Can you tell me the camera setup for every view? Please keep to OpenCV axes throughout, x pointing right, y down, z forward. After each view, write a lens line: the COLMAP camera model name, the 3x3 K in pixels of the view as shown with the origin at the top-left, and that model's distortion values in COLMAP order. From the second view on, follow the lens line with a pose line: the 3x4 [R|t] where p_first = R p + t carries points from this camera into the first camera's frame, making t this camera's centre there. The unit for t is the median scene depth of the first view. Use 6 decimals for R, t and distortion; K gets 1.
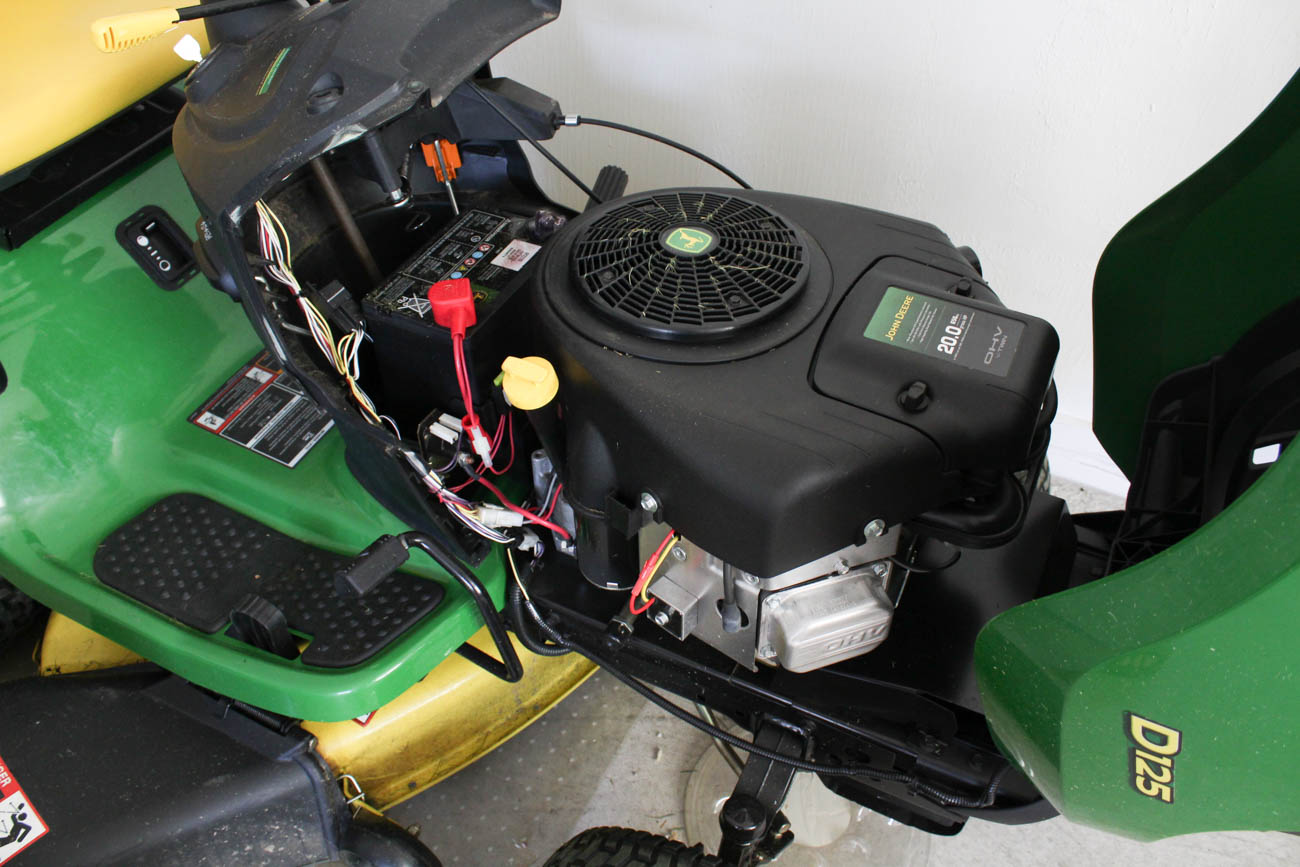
lens RADIAL K [[1046.4, 0, 641.5], [0, 1046.4, 435.8], [0, 0, 1]] dist [-0.182132, 0.150483]
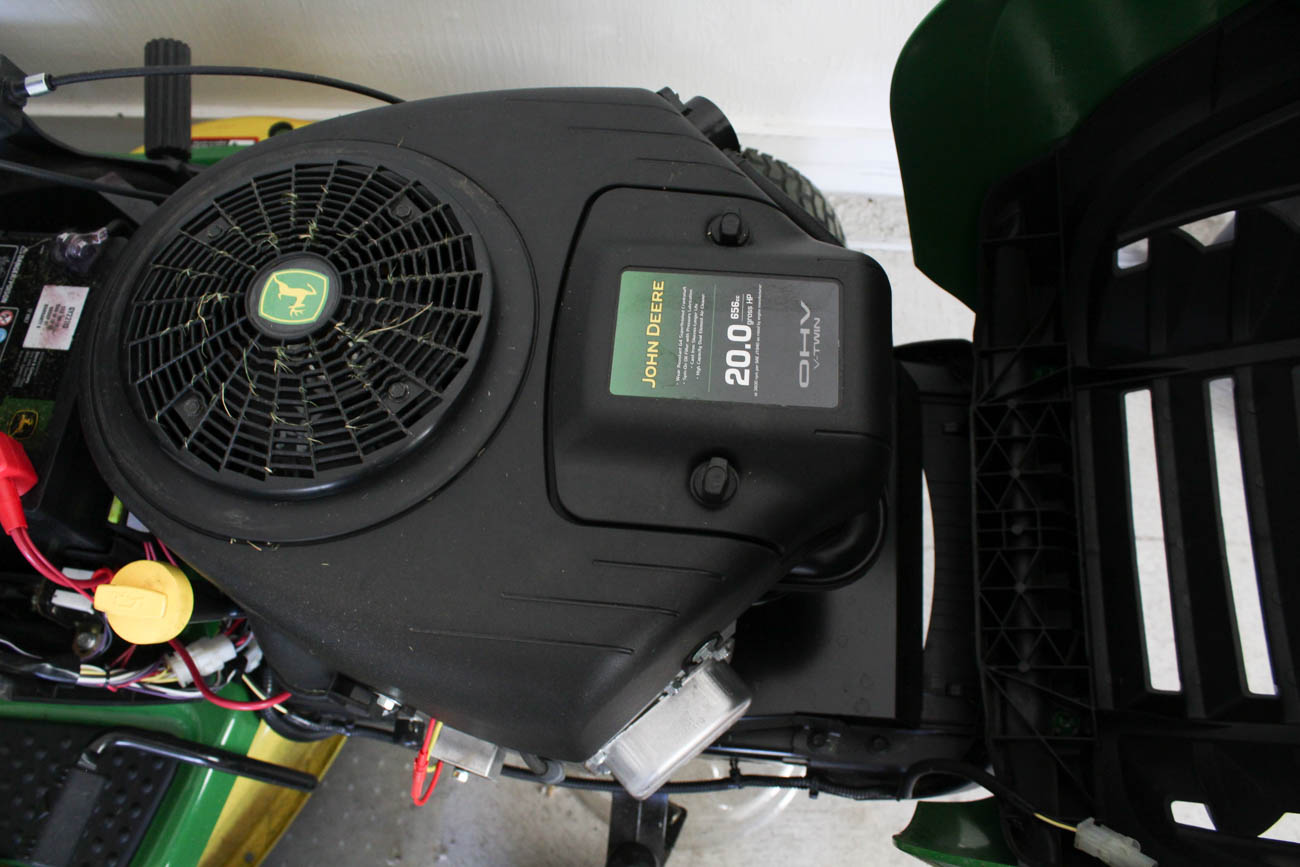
lens RADIAL K [[1046.4, 0, 641.5], [0, 1046.4, 435.8], [0, 0, 1]] dist [-0.182132, 0.150483]
pose [[0.926968, -0.347869, 0.140418, 0.125481], [0.273108, 0.882400, 0.383123, -0.297836], [-0.257182, -0.316794, 0.912962, 0.378193]]
